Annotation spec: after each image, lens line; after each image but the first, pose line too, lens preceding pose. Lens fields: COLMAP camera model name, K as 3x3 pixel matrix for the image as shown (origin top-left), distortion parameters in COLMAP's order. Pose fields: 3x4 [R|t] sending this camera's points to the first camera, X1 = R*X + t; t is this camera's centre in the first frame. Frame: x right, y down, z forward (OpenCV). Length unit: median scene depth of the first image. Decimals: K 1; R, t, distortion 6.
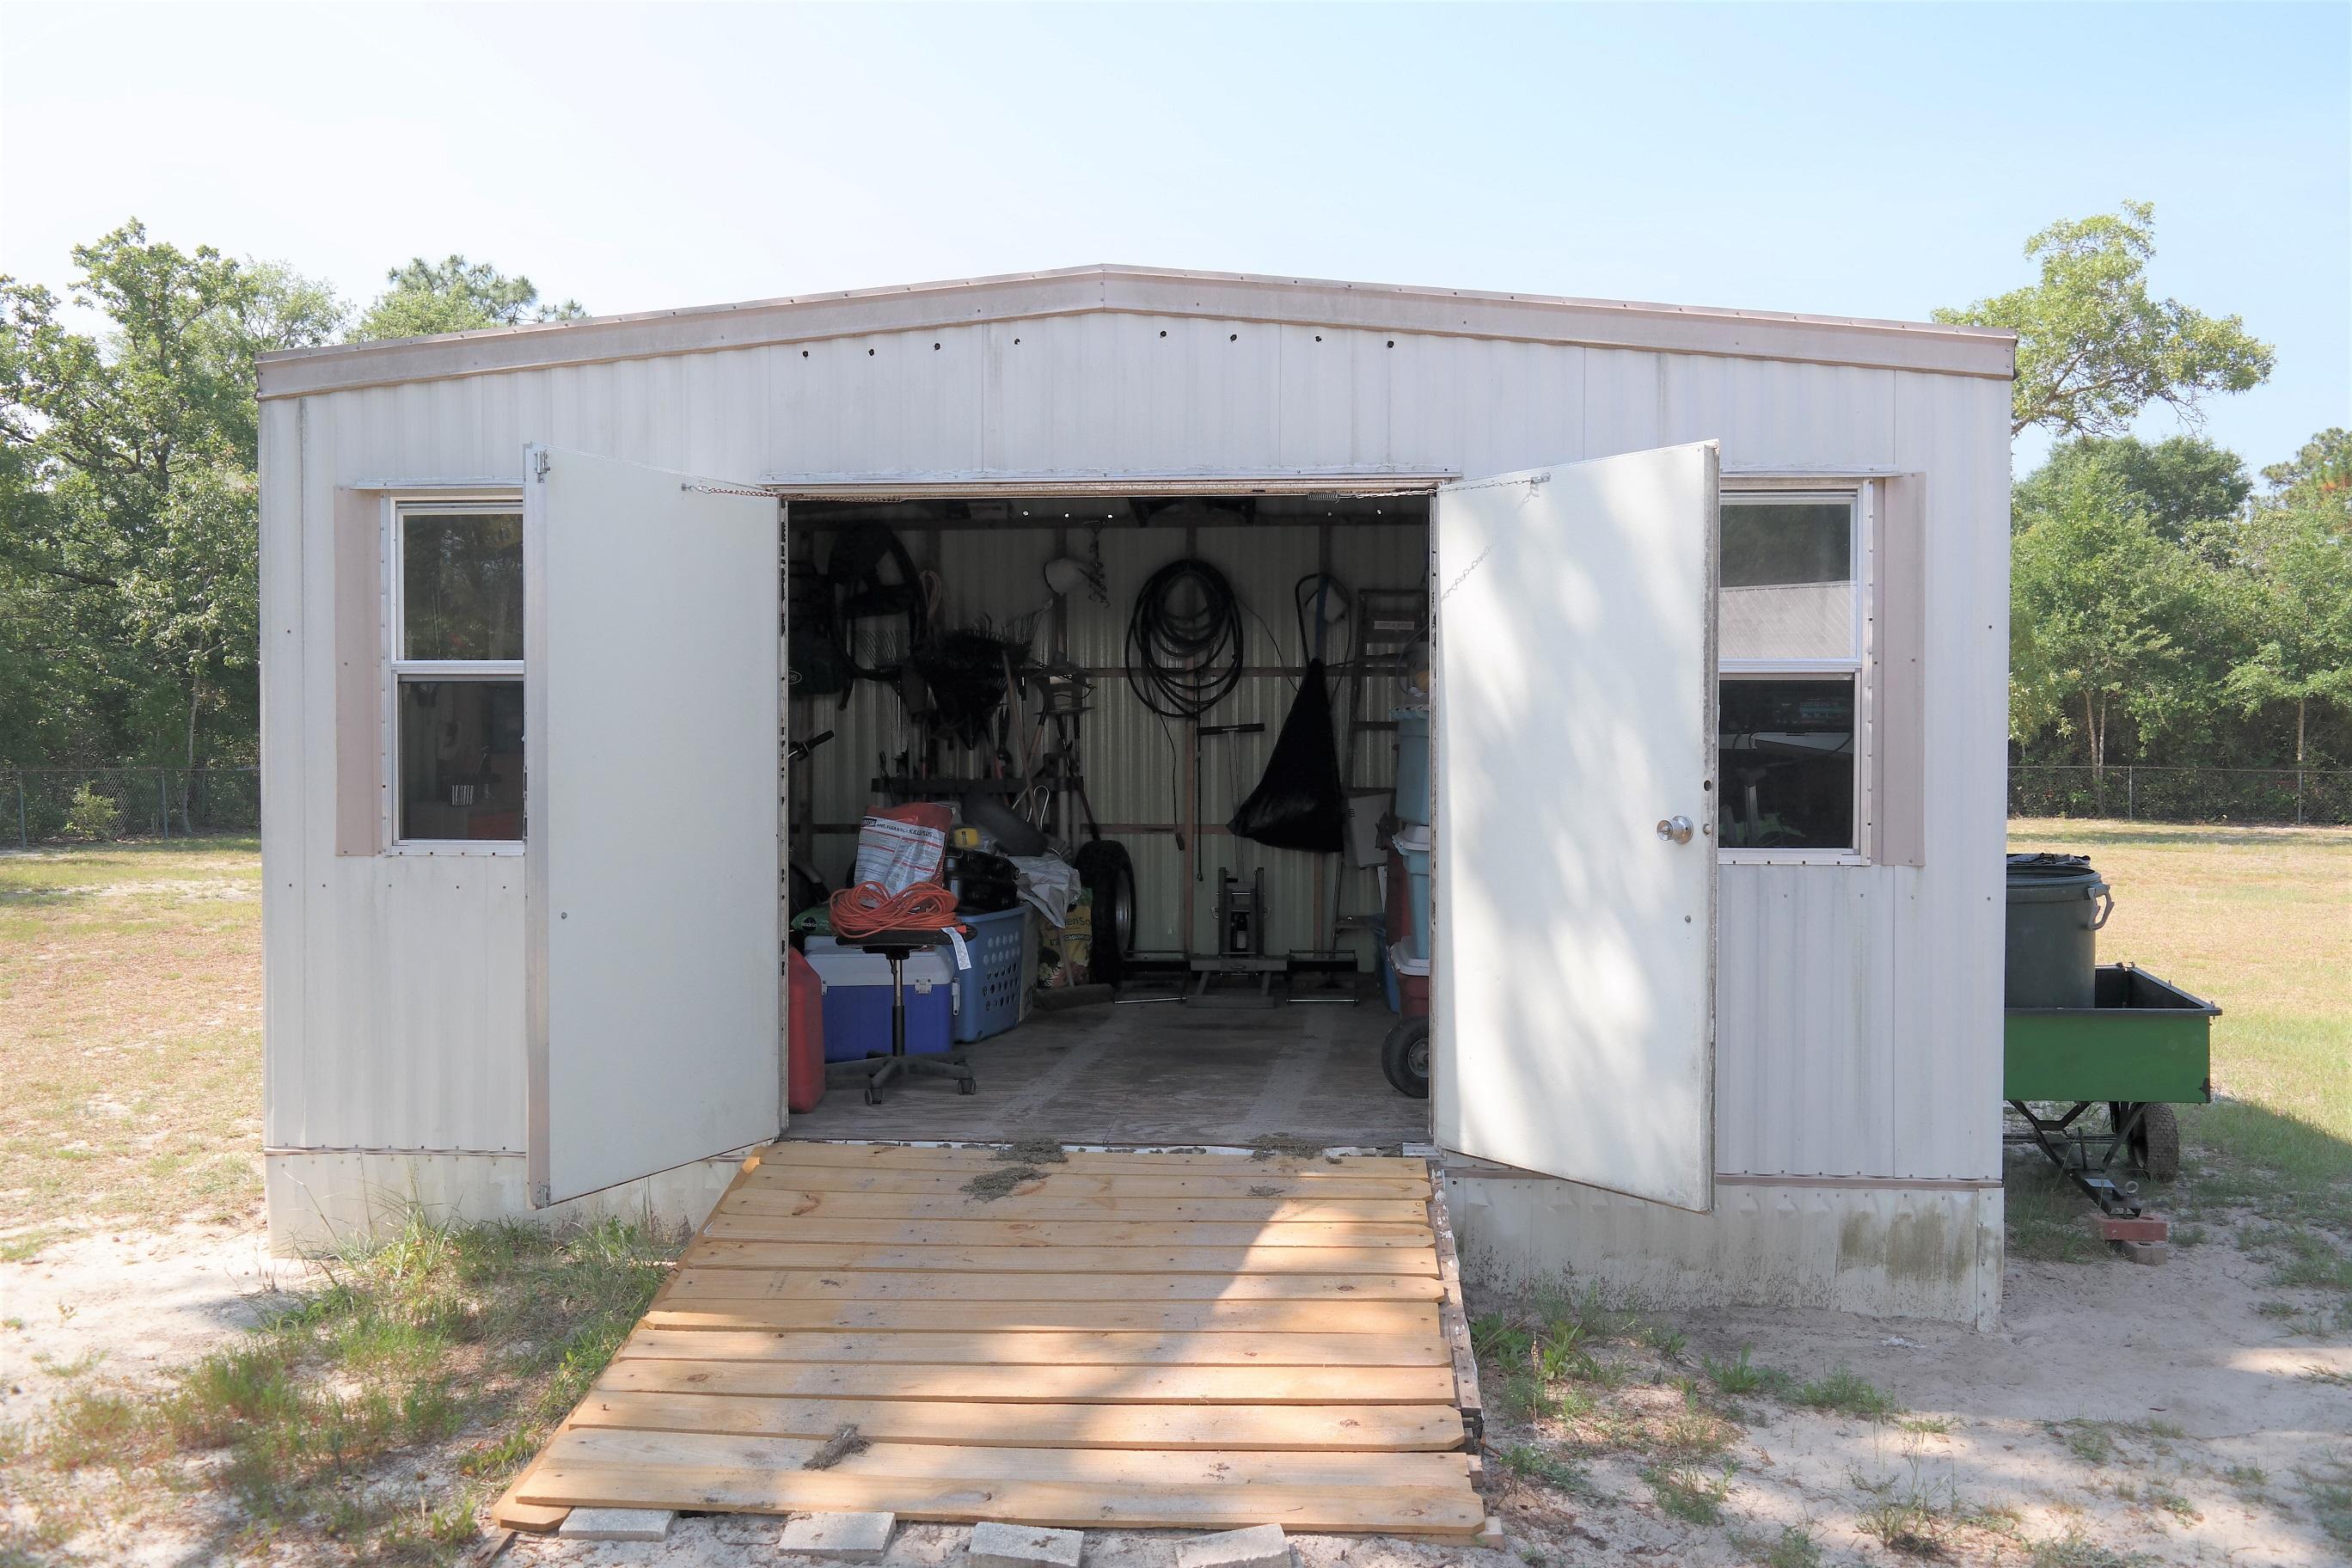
lens RADIAL K [[1901.6, 0, 1189.9], [0, 1901.6, 733.8], [0, 0, 1]] dist [0.016862, -0.021288]
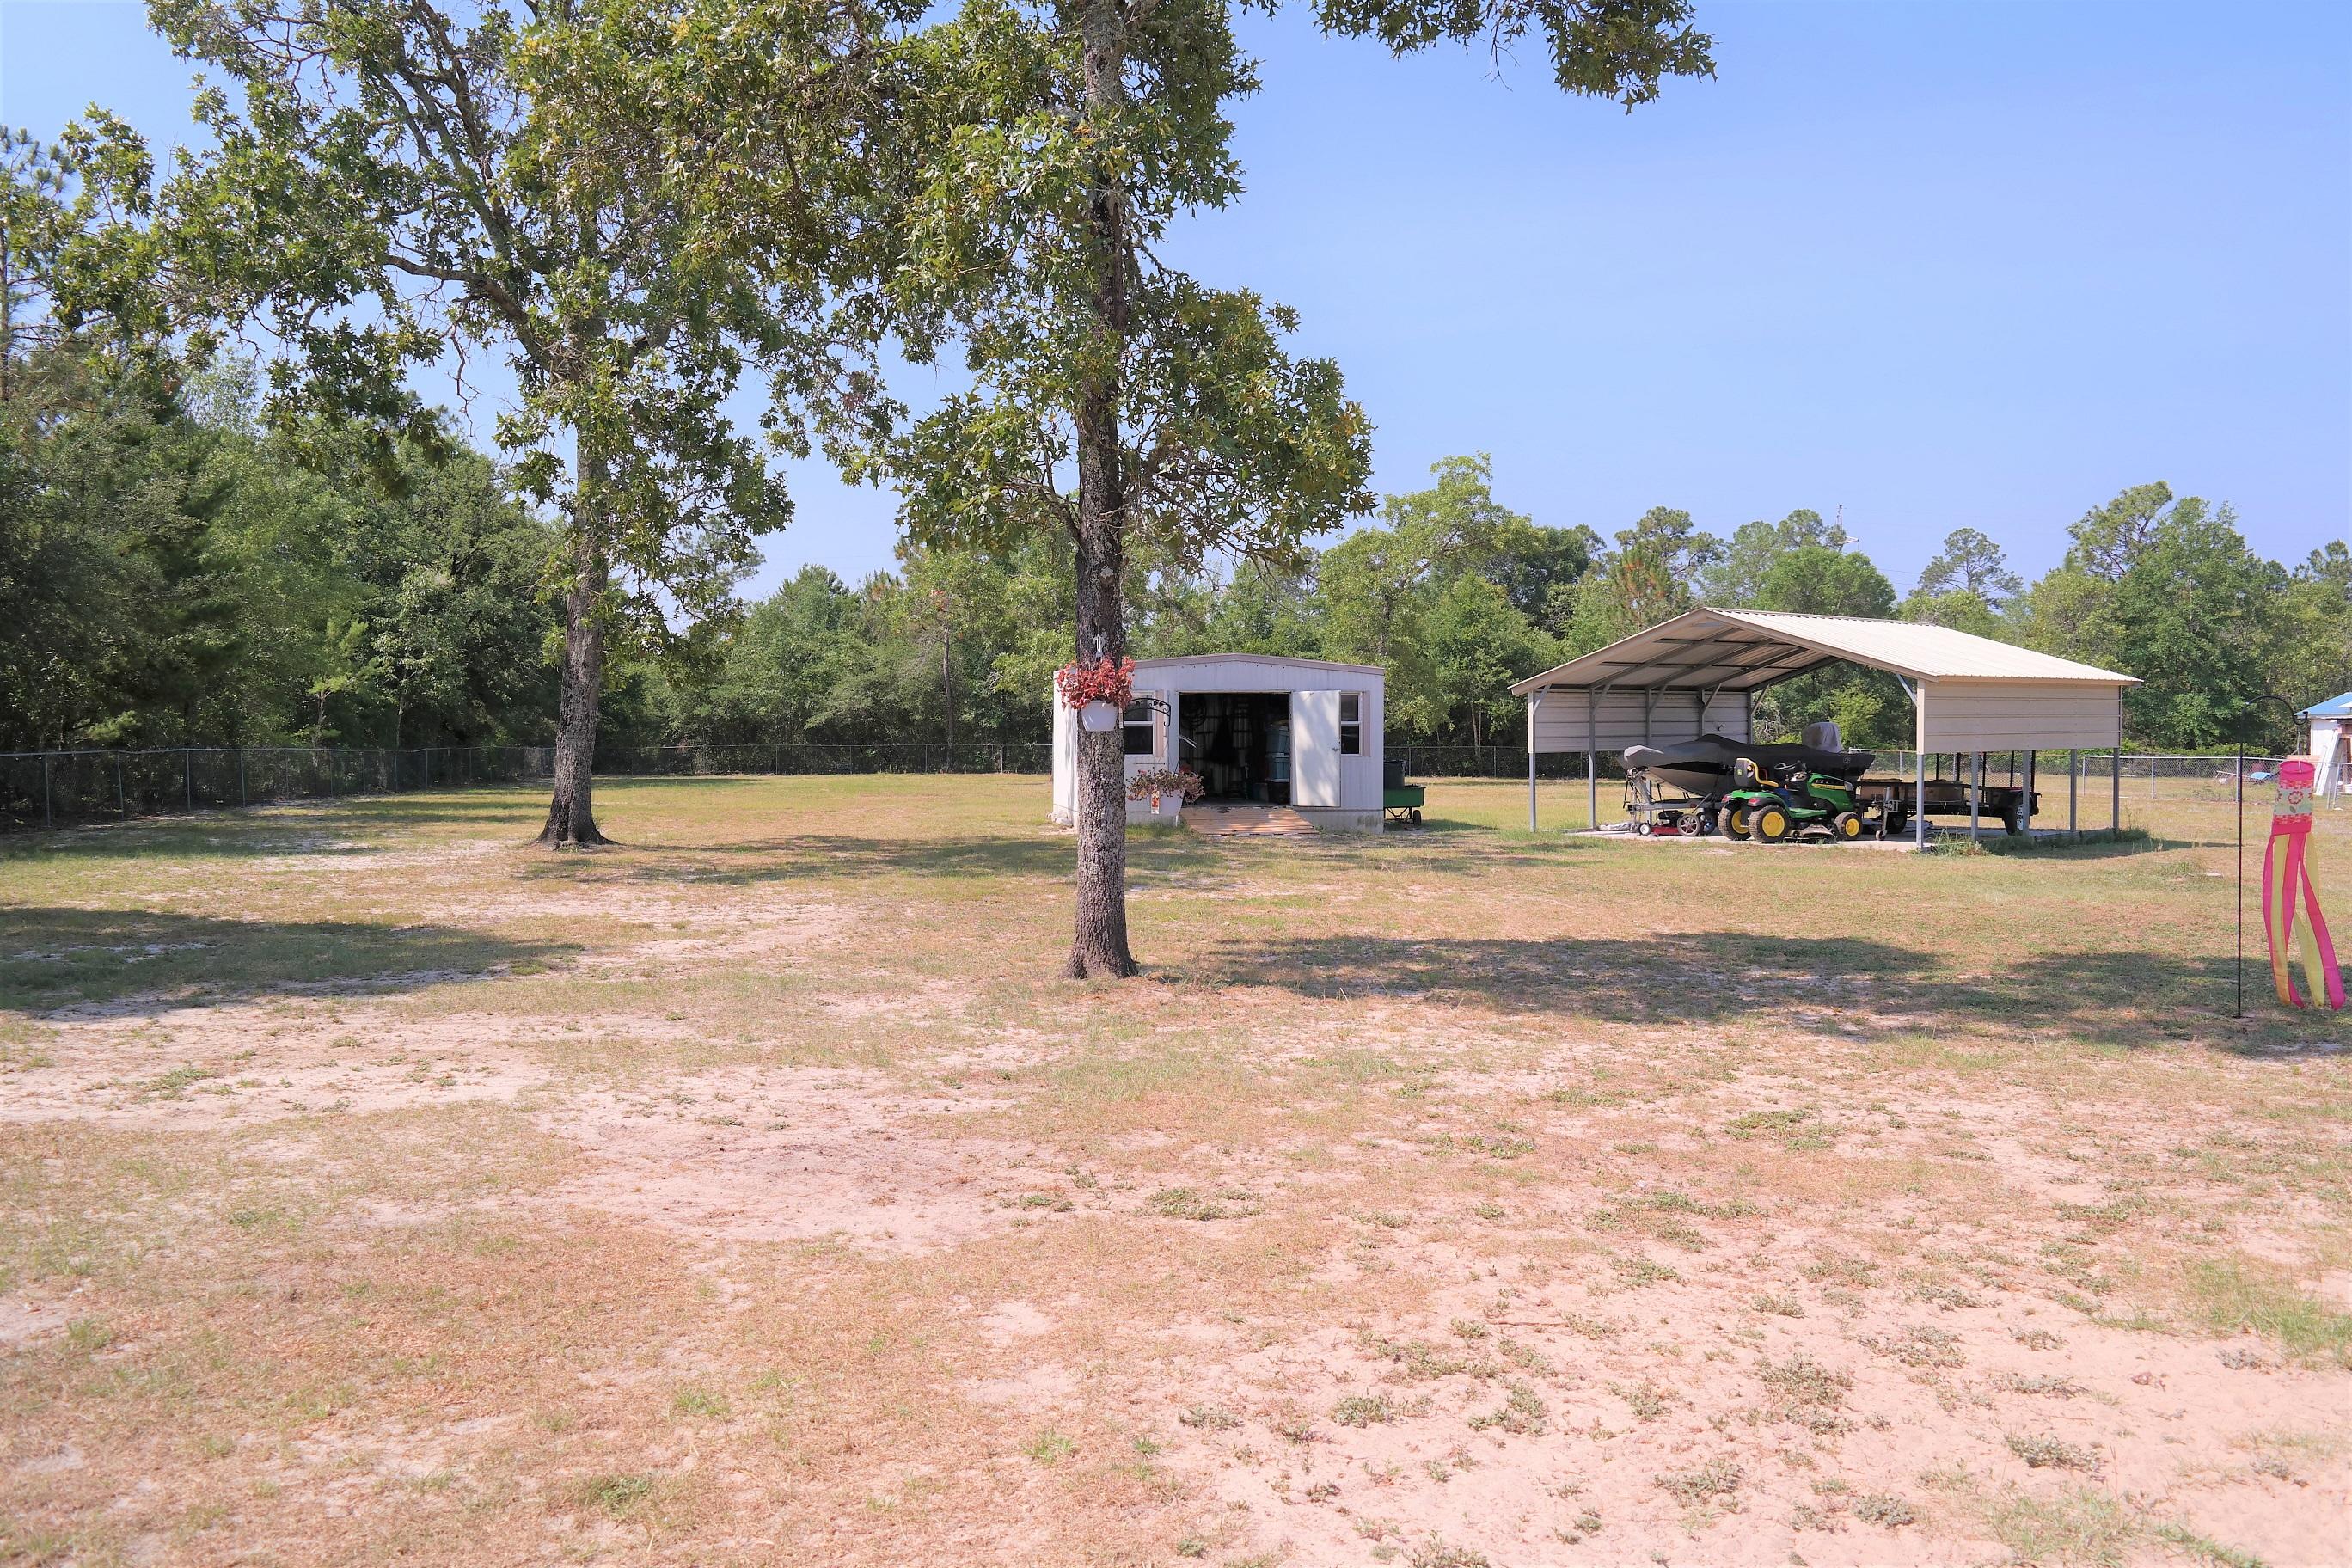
lens RADIAL K [[1901.6, 0, 1175.5], [0, 1901.6, 791.2], [0, 0, 1]] dist [0.016862, -0.021288]
pose [[0.967694, -0.011624, 0.251860, -1.031356], [0.002710, 0.999358, 0.035712, -0.022837], [-0.252114, -0.033876, 0.967105, -2.794641]]
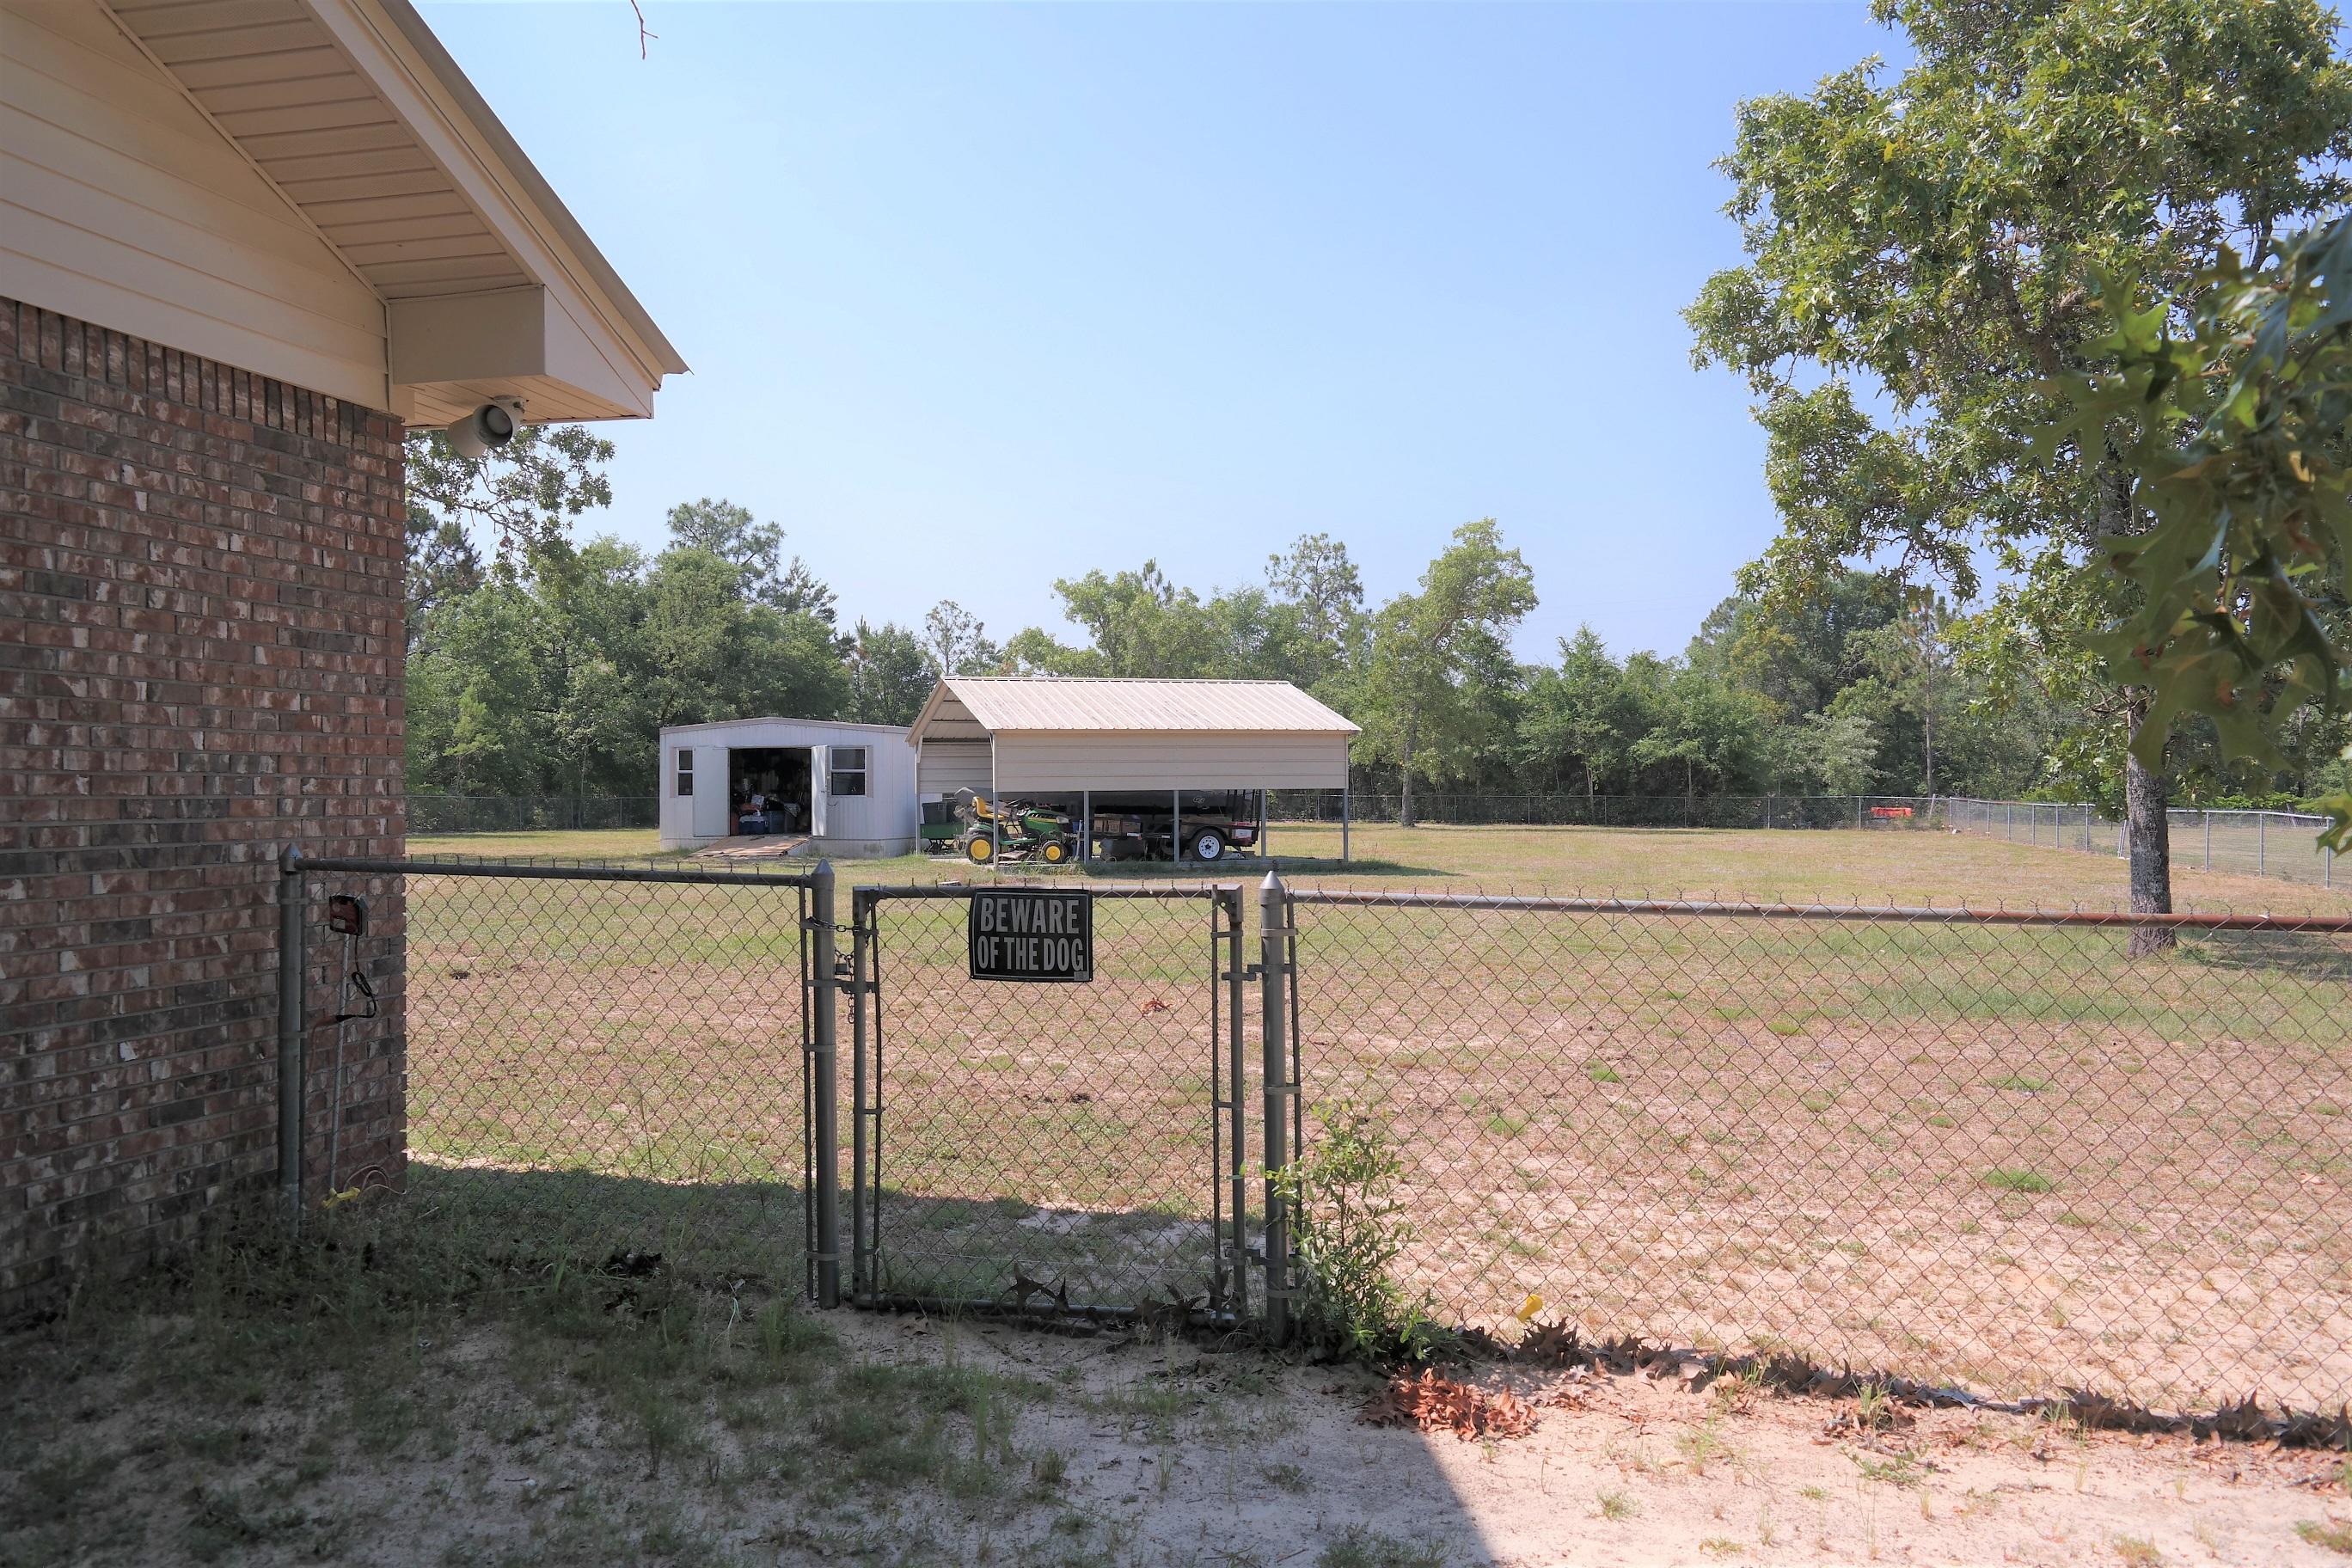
lens RADIAL K [[1901.6, 0, 1181.9], [0, 1901.6, 771.3], [0, 0, 1]] dist [0.016862, -0.021288]
pose [[0.991355, -0.006358, -0.131055, 1.536715], [0.005641, 0.999967, -0.005842, 0.010860], [0.131088, 0.005052, 0.991358, -3.740281]]
